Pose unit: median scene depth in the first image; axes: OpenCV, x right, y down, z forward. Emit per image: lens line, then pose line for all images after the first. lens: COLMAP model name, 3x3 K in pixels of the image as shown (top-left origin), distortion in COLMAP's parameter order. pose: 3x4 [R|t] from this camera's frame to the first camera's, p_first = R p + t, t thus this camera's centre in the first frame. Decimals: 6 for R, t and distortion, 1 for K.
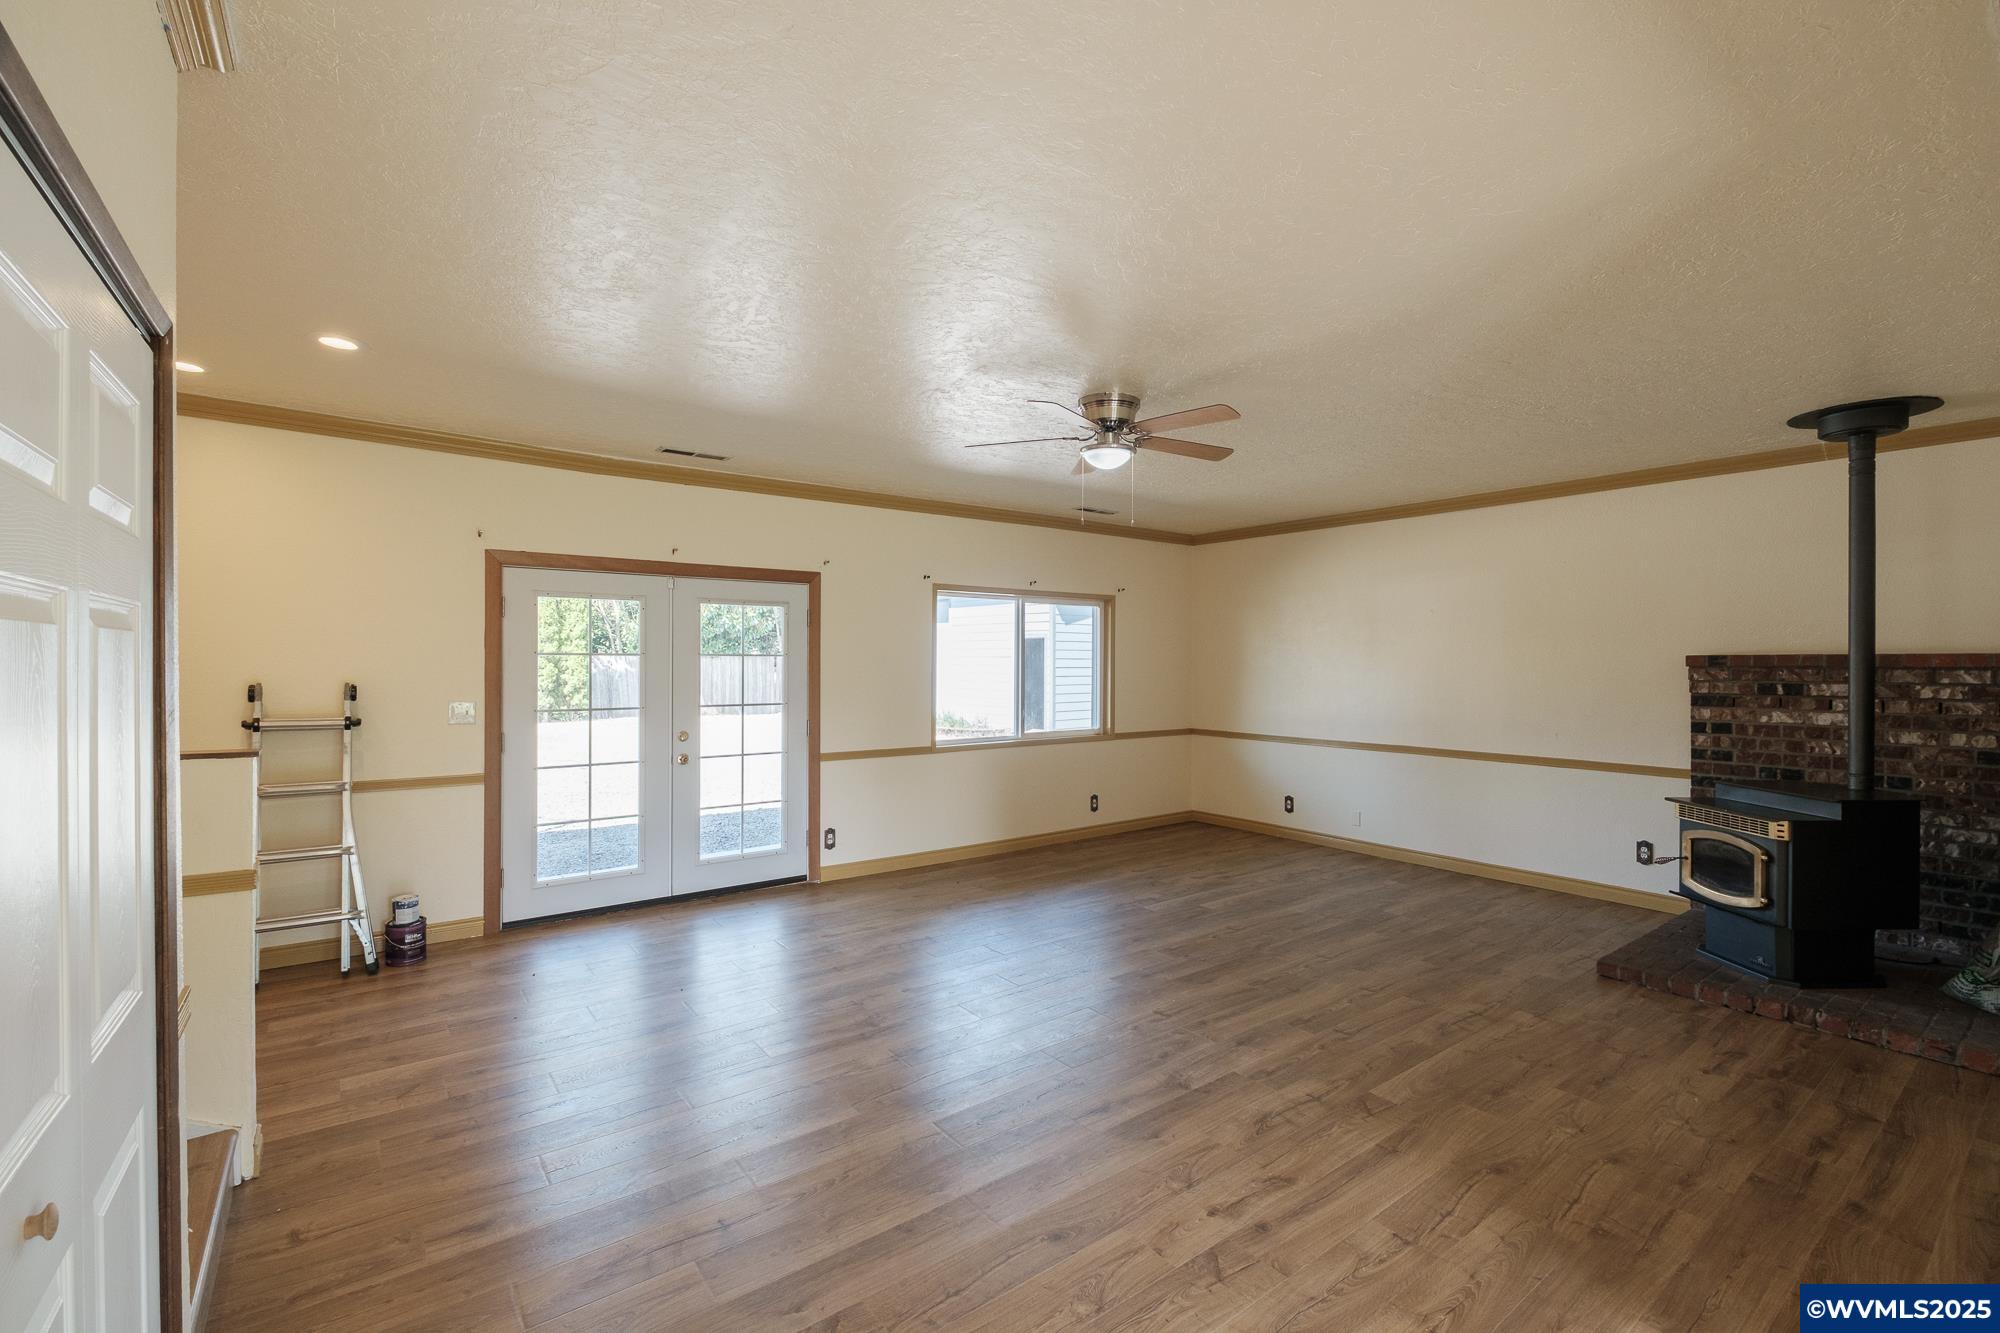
lens RADIAL K [[862.9, 0, 1011.8], [0, 862.9, 663.0], [0, 0, 1]] dist [0.009186, -0.007937]
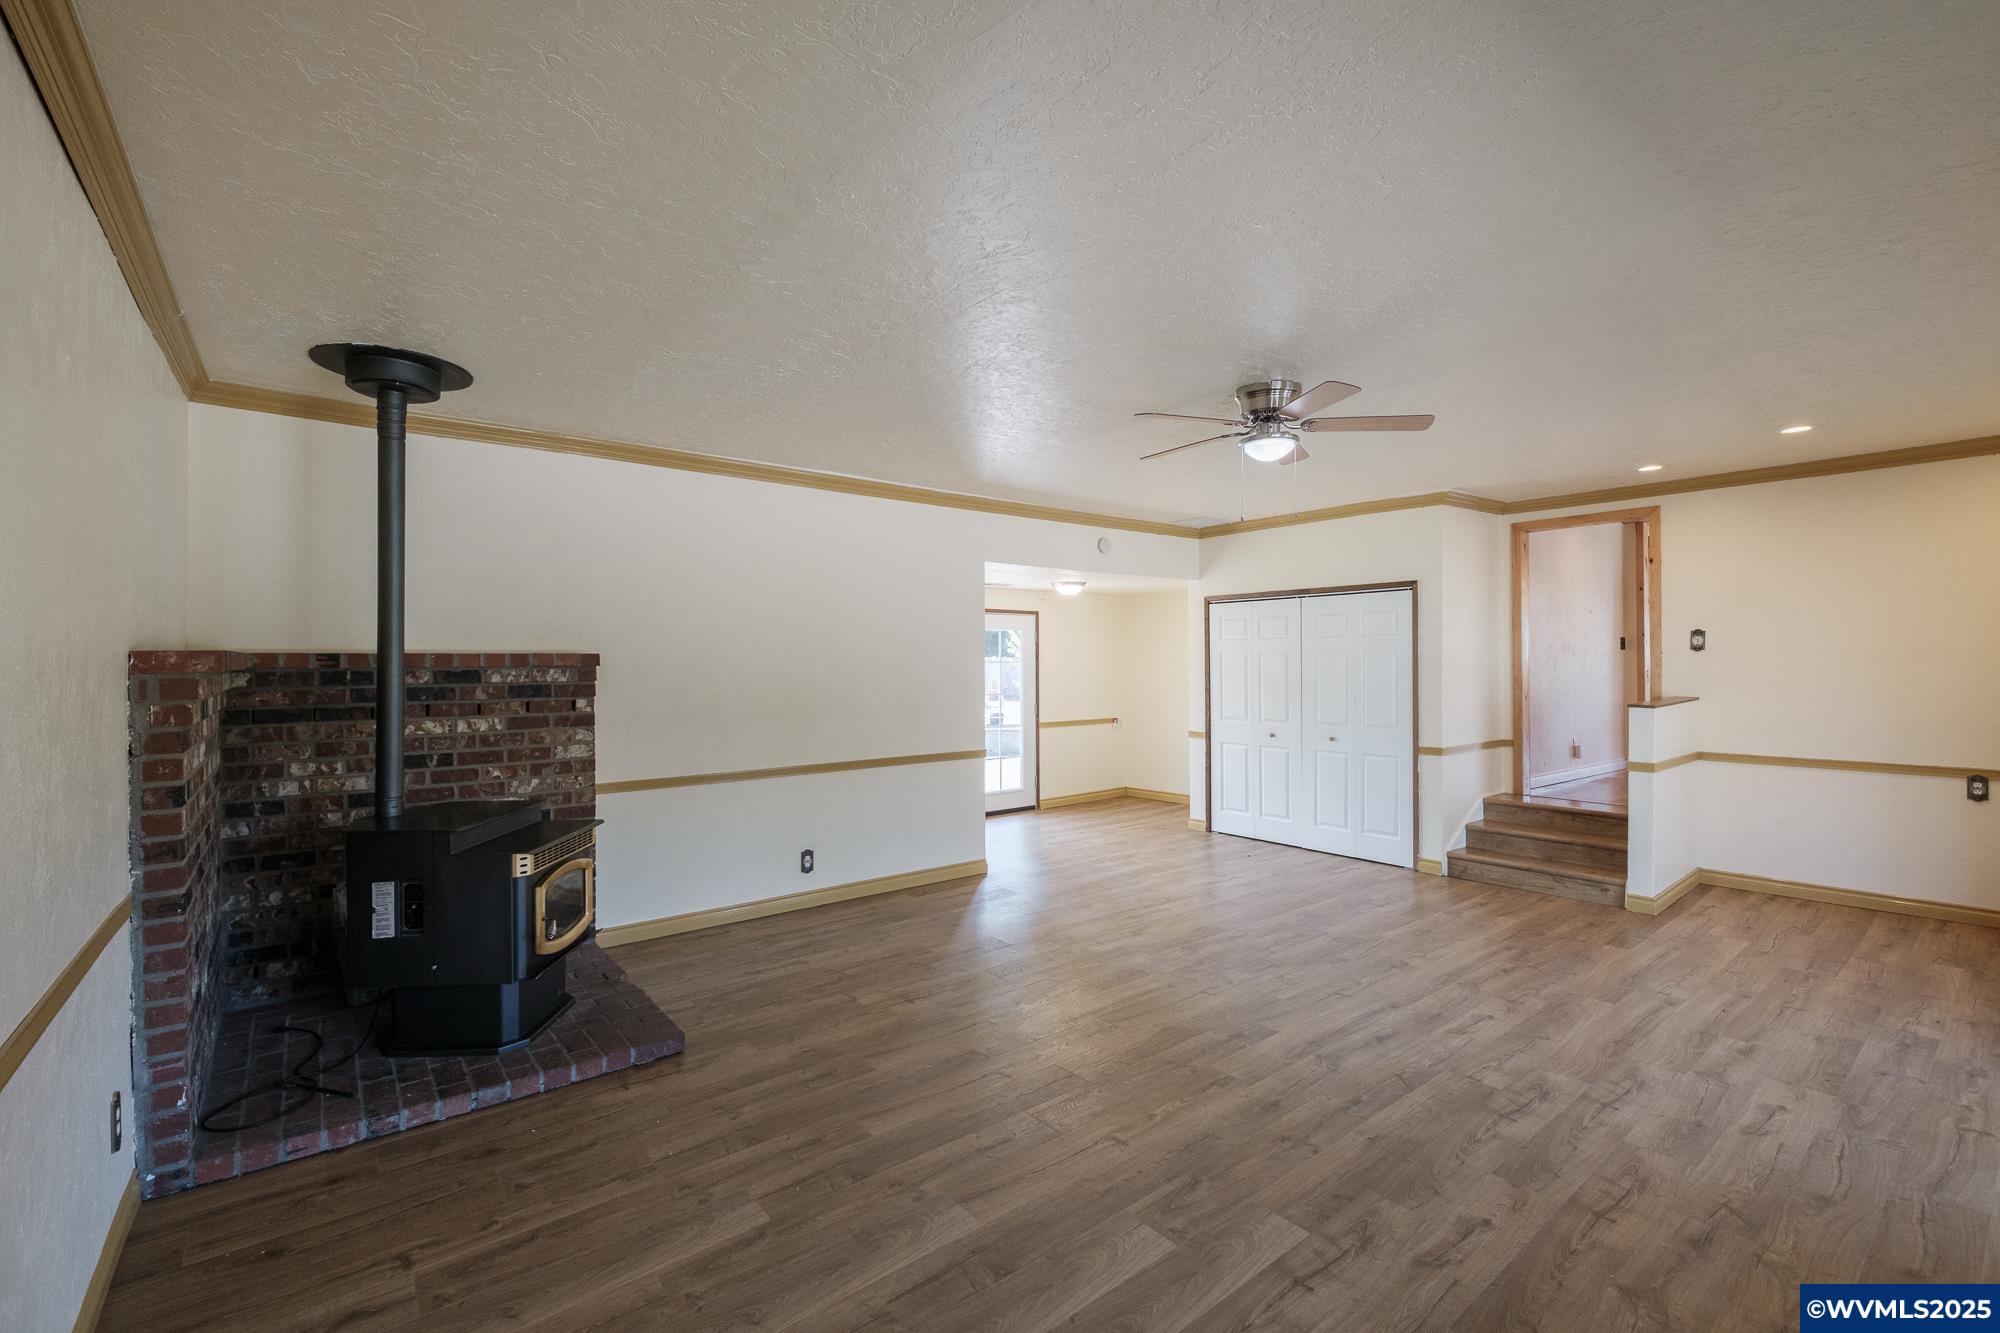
lens RADIAL K [[862.9, 0, 1011.8], [0, 862.9, 663.0], [0, 0, 1]] dist [0.009186, -0.007937]
pose [[-0.999556, 0.001486, -0.029750, 0.340624], [0.001369, 0.999991, 0.003946, -0.003162], [0.029756, 0.003904, -0.999550, 1.559578]]
